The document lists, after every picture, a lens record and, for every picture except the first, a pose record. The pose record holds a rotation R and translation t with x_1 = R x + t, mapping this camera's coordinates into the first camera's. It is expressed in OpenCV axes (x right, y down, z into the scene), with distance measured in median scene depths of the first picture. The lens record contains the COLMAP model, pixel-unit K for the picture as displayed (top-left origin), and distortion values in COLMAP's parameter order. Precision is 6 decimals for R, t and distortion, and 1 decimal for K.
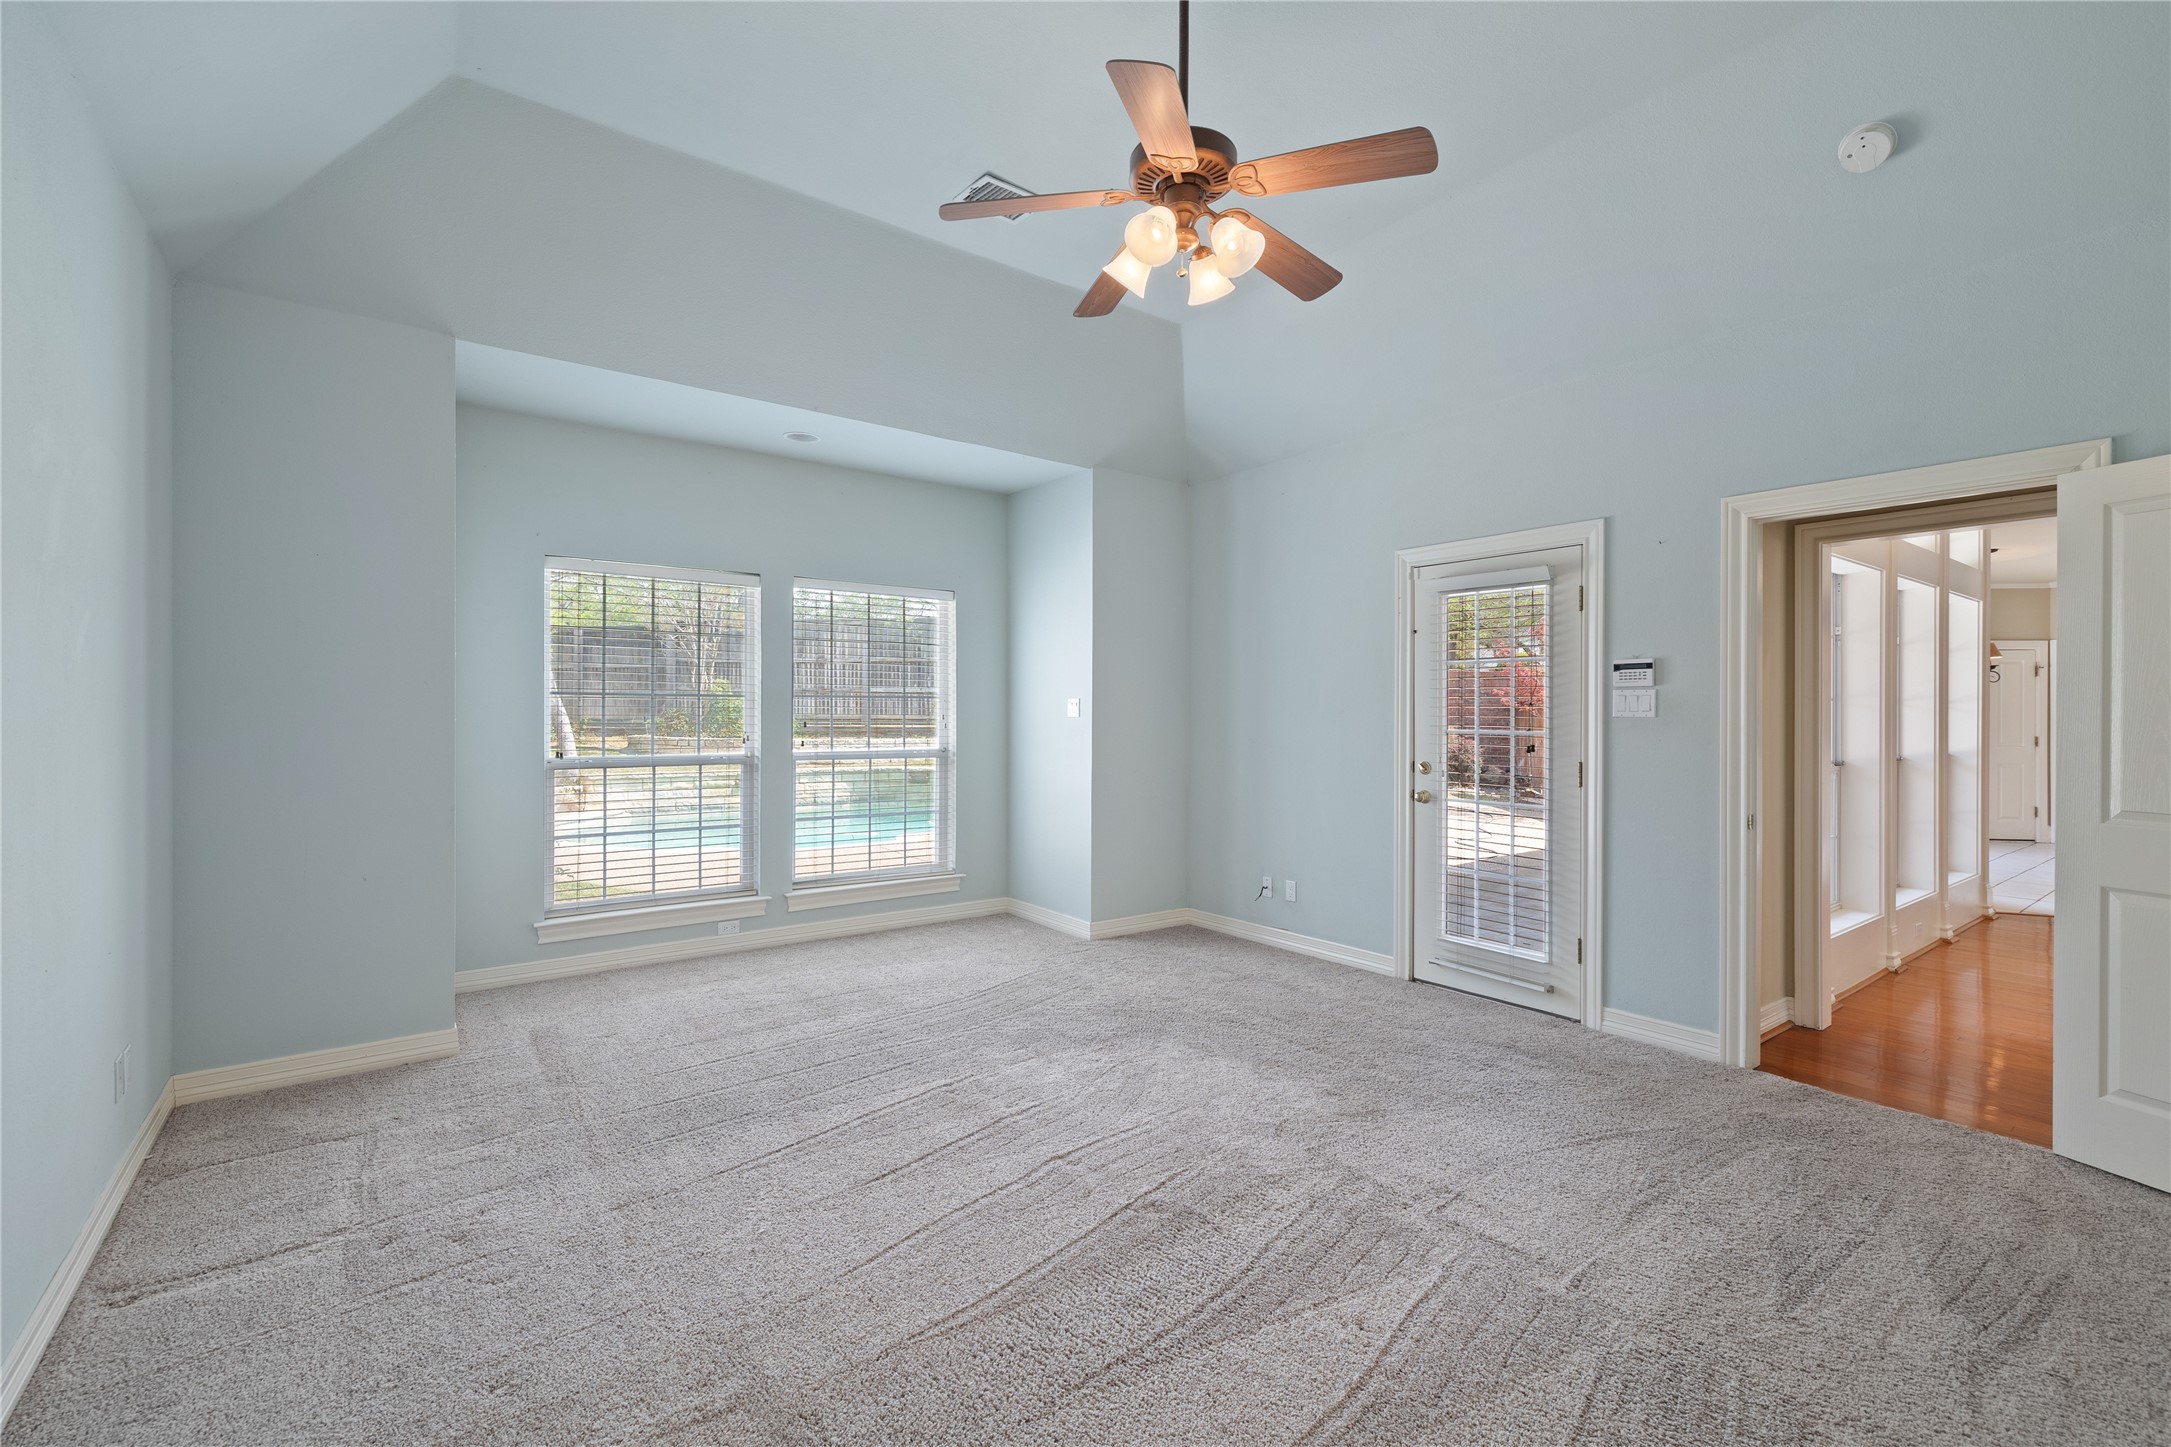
lens RADIAL K [[949.5, 0, 1108.1], [0, 949.5, 706.0], [0, 0, 1]] dist [-0.003132, -0.000169]
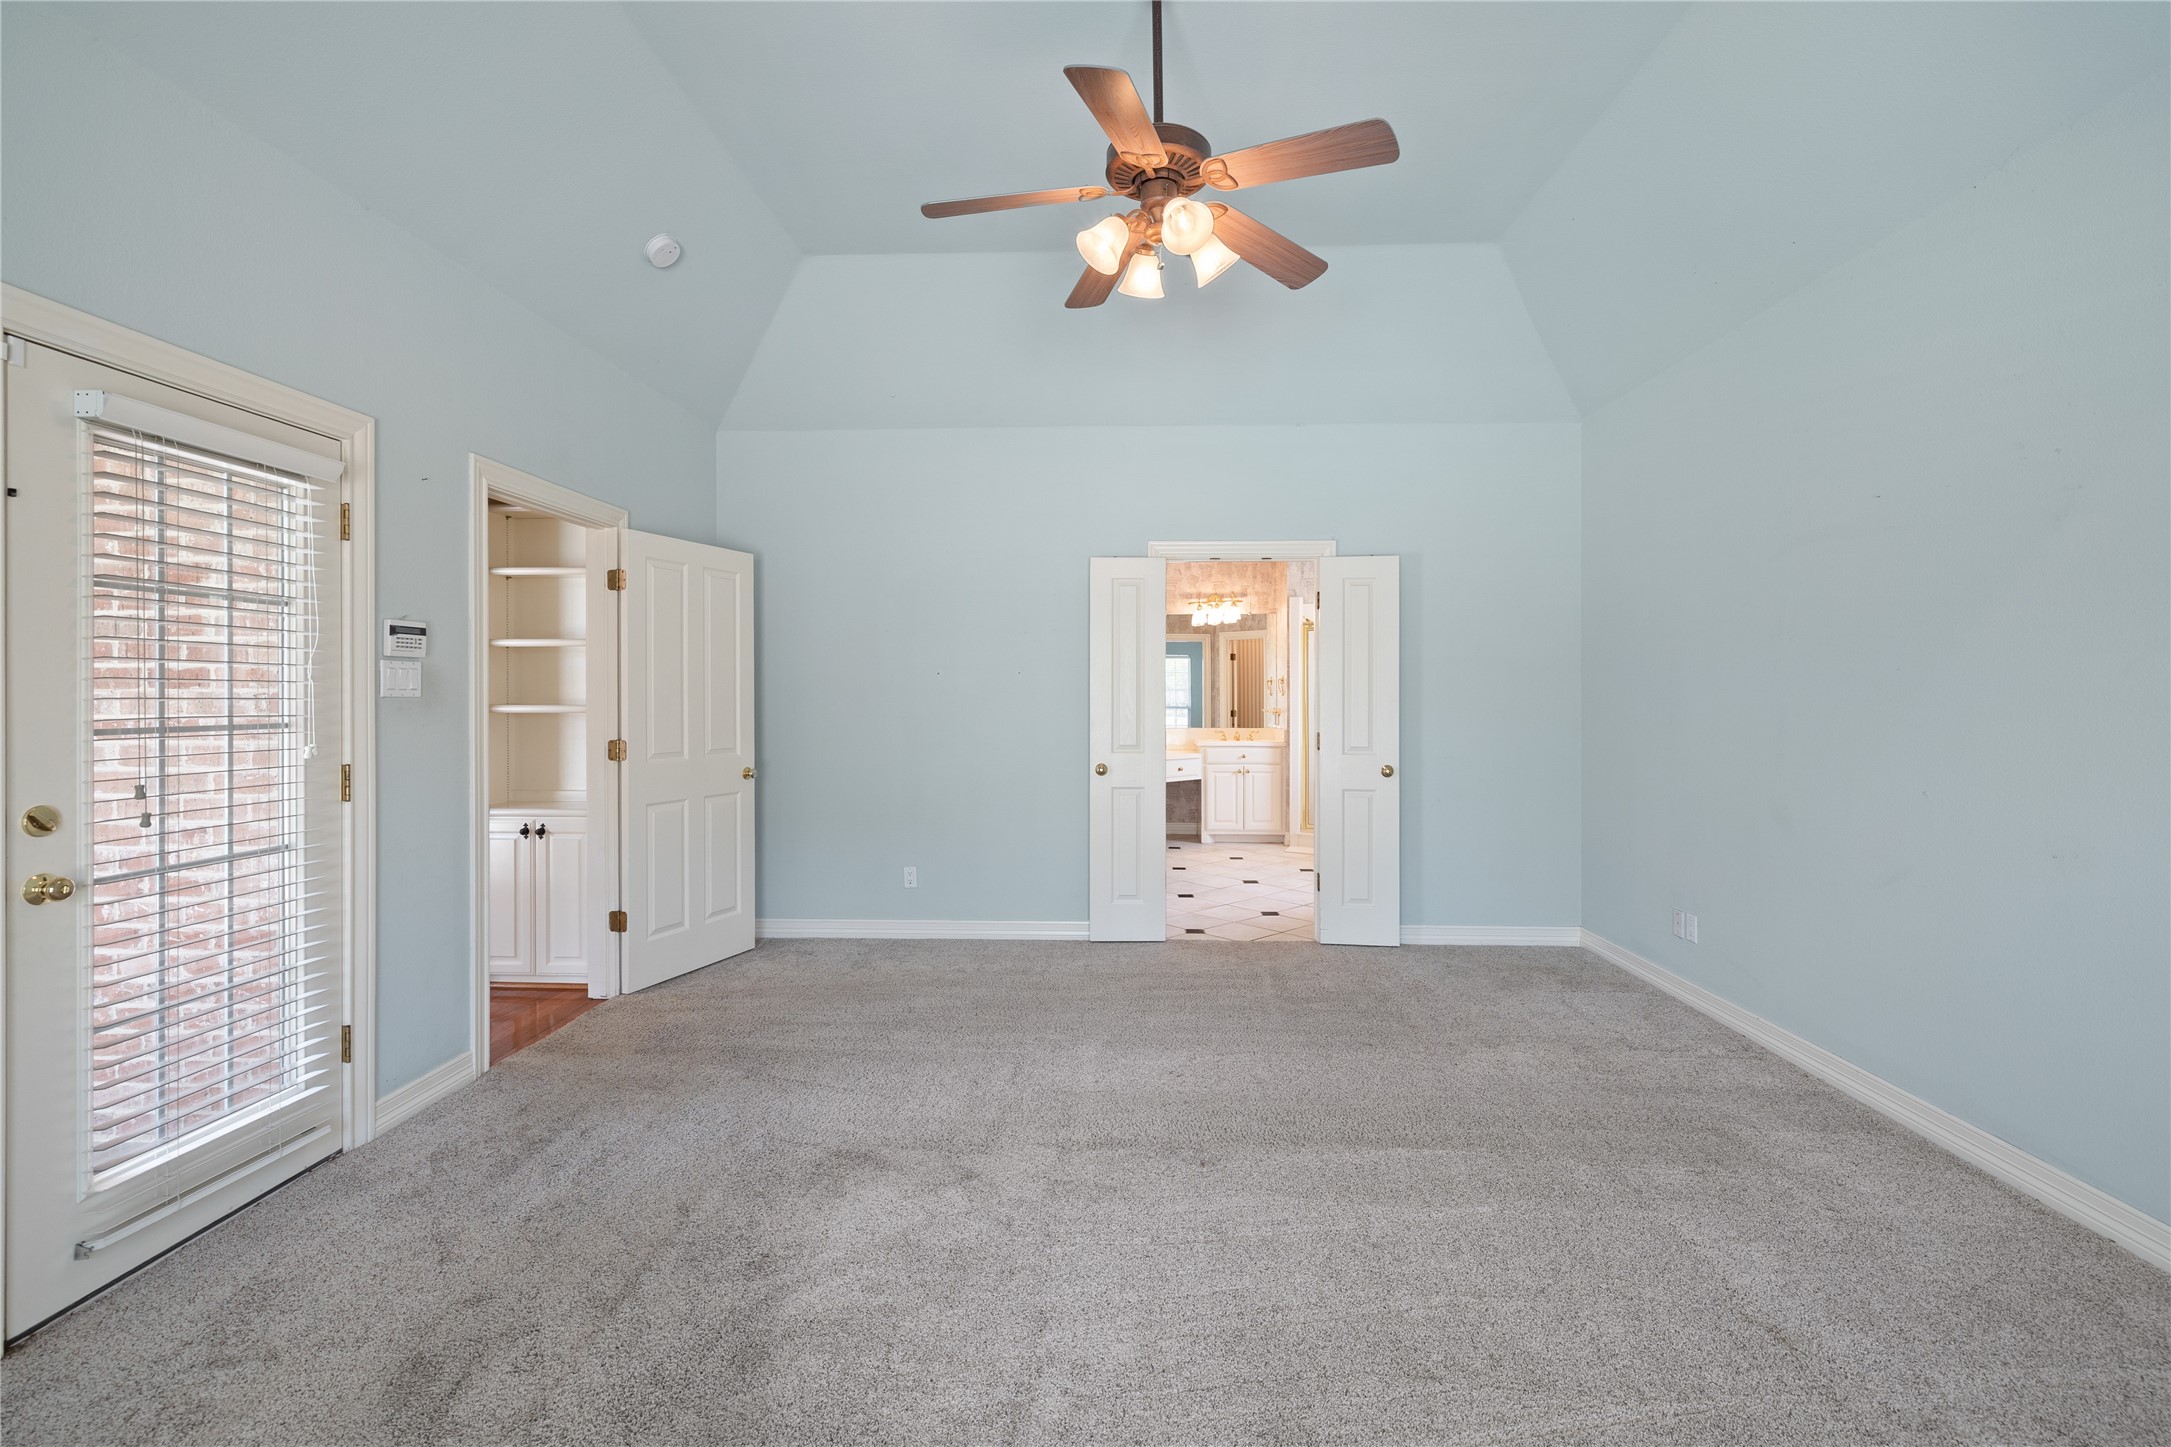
lens RADIAL K [[948.9, 0, 1079.0], [0, 948.9, 687.3], [0, 0, 1]] dist [-0.001877, -0.000566]
pose [[-0.764337, 0.002935, 0.644810, -0.354217], [-0.006285, 0.999908, -0.012001, 0.009663], [-0.644786, -0.013225, -0.764249, 1.250422]]
